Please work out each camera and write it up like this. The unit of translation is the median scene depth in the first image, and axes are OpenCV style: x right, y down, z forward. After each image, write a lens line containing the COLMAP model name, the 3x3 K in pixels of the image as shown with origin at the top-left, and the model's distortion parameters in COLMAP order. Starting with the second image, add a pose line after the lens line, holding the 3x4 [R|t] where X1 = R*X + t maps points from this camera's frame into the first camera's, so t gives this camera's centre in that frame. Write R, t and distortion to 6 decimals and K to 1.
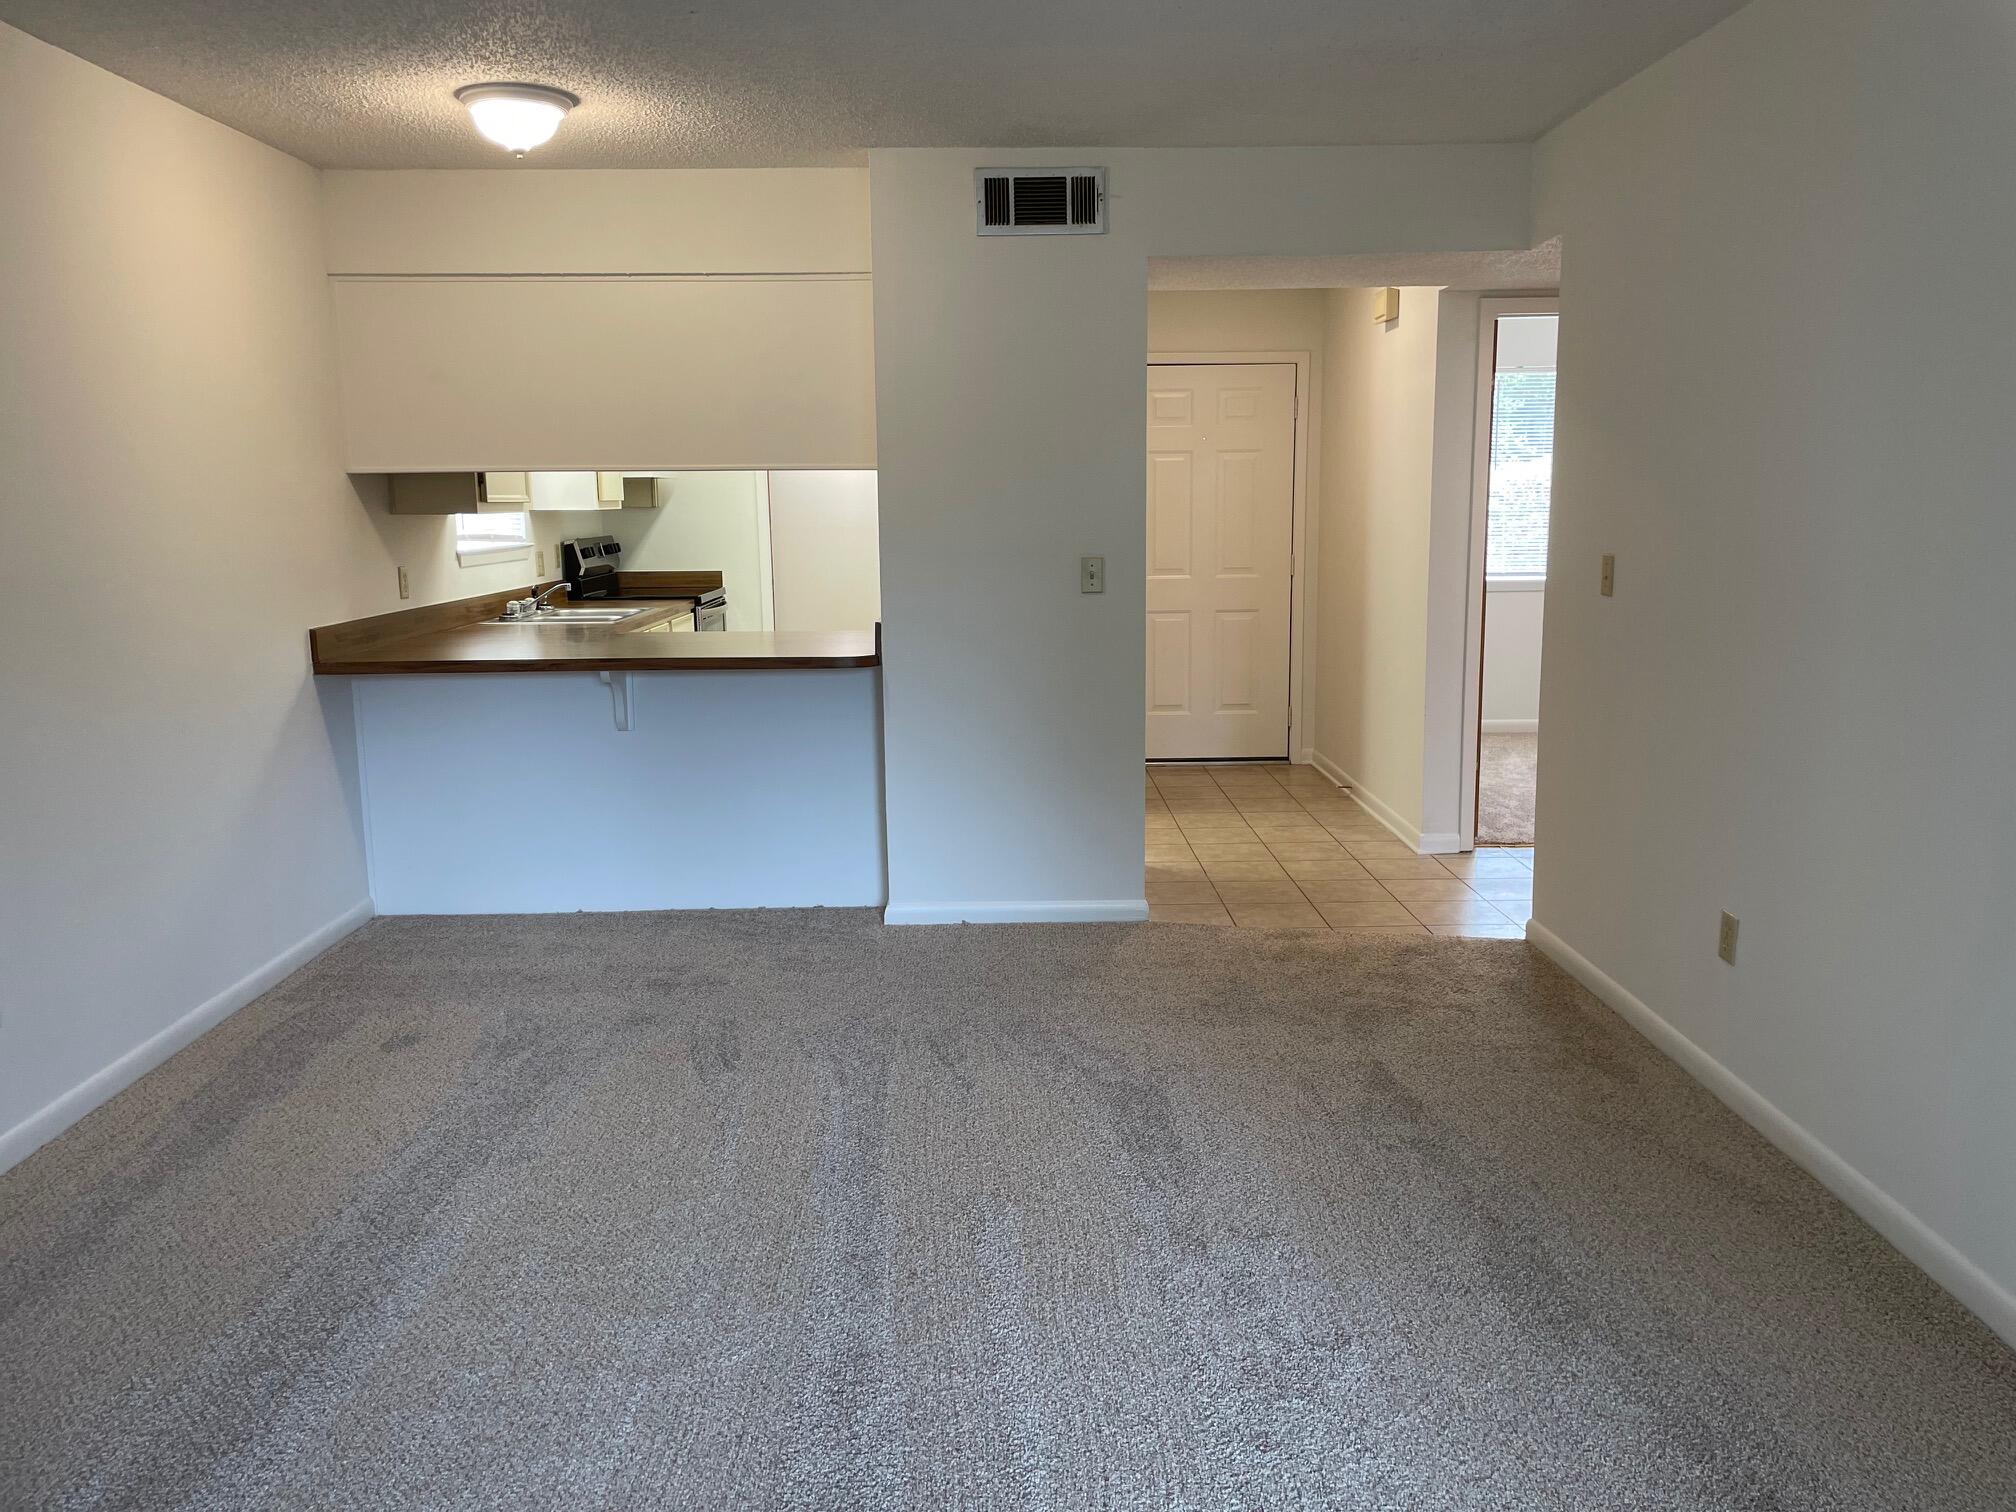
lens RADIAL K [[1519.7, 0, 1007.7], [0, 1519.7, 755.4], [0, 0, 1]] dist [0.000373, -0.032715]
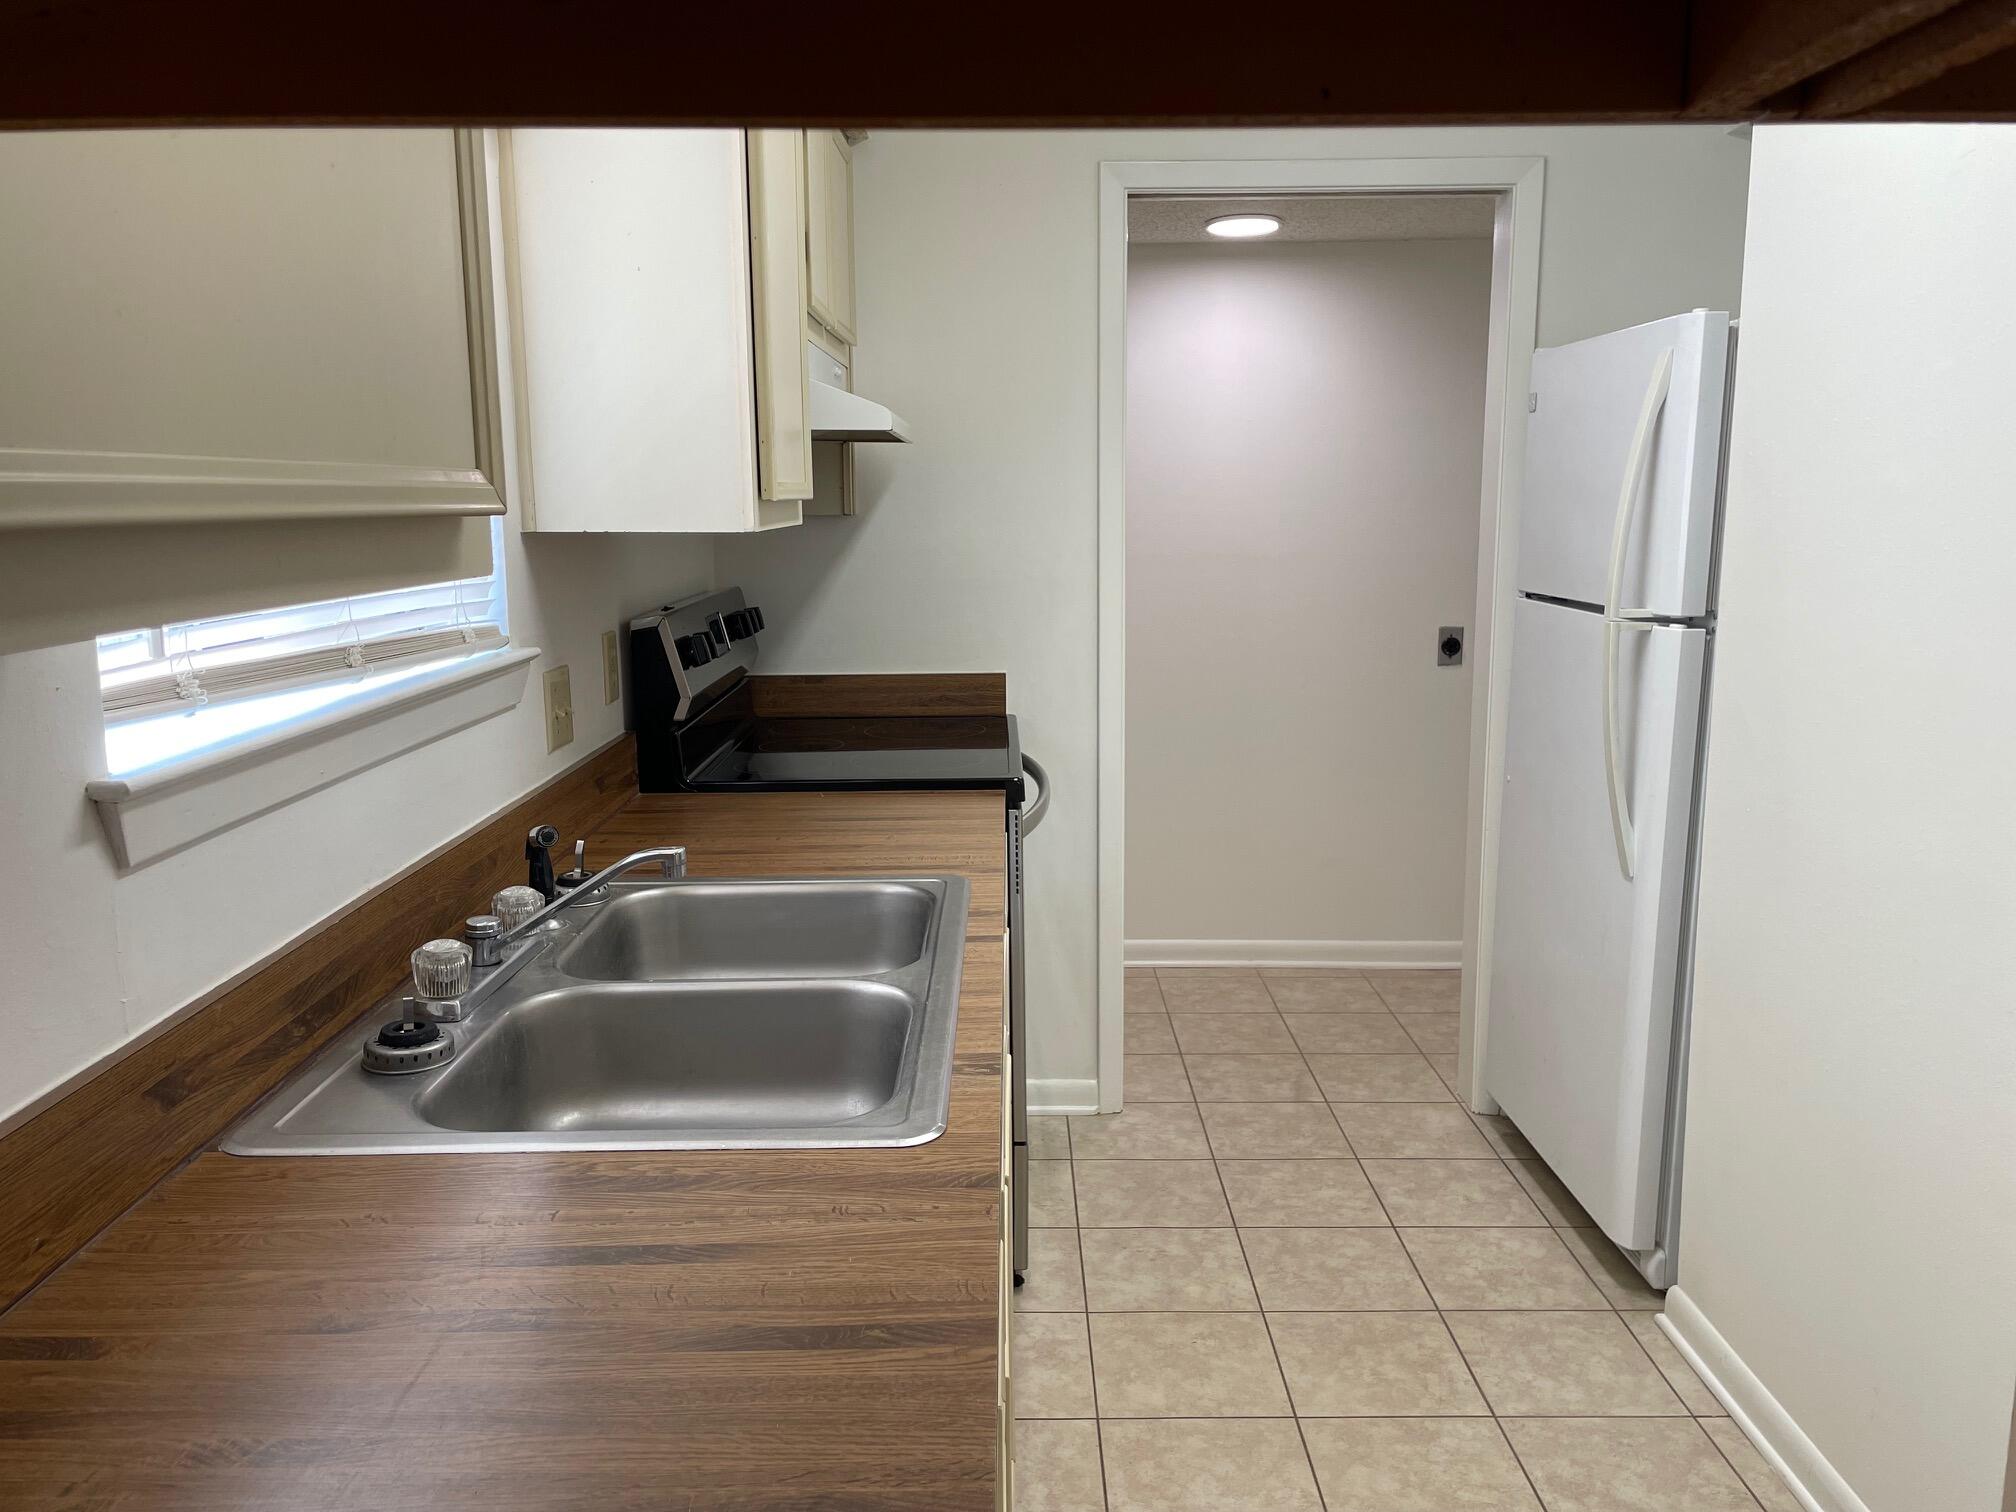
lens RADIAL K [[1519.7, 0, 1008.6], [0, 1519.7, 759.4], [0, 0, 1]] dist [0.000373, -0.032715]
pose [[0.999875, -0.004346, -0.015210, -0.201338], [0.004391, 0.999986, 0.002916, -0.109744], [0.015197, -0.002982, 0.999880, 0.658175]]
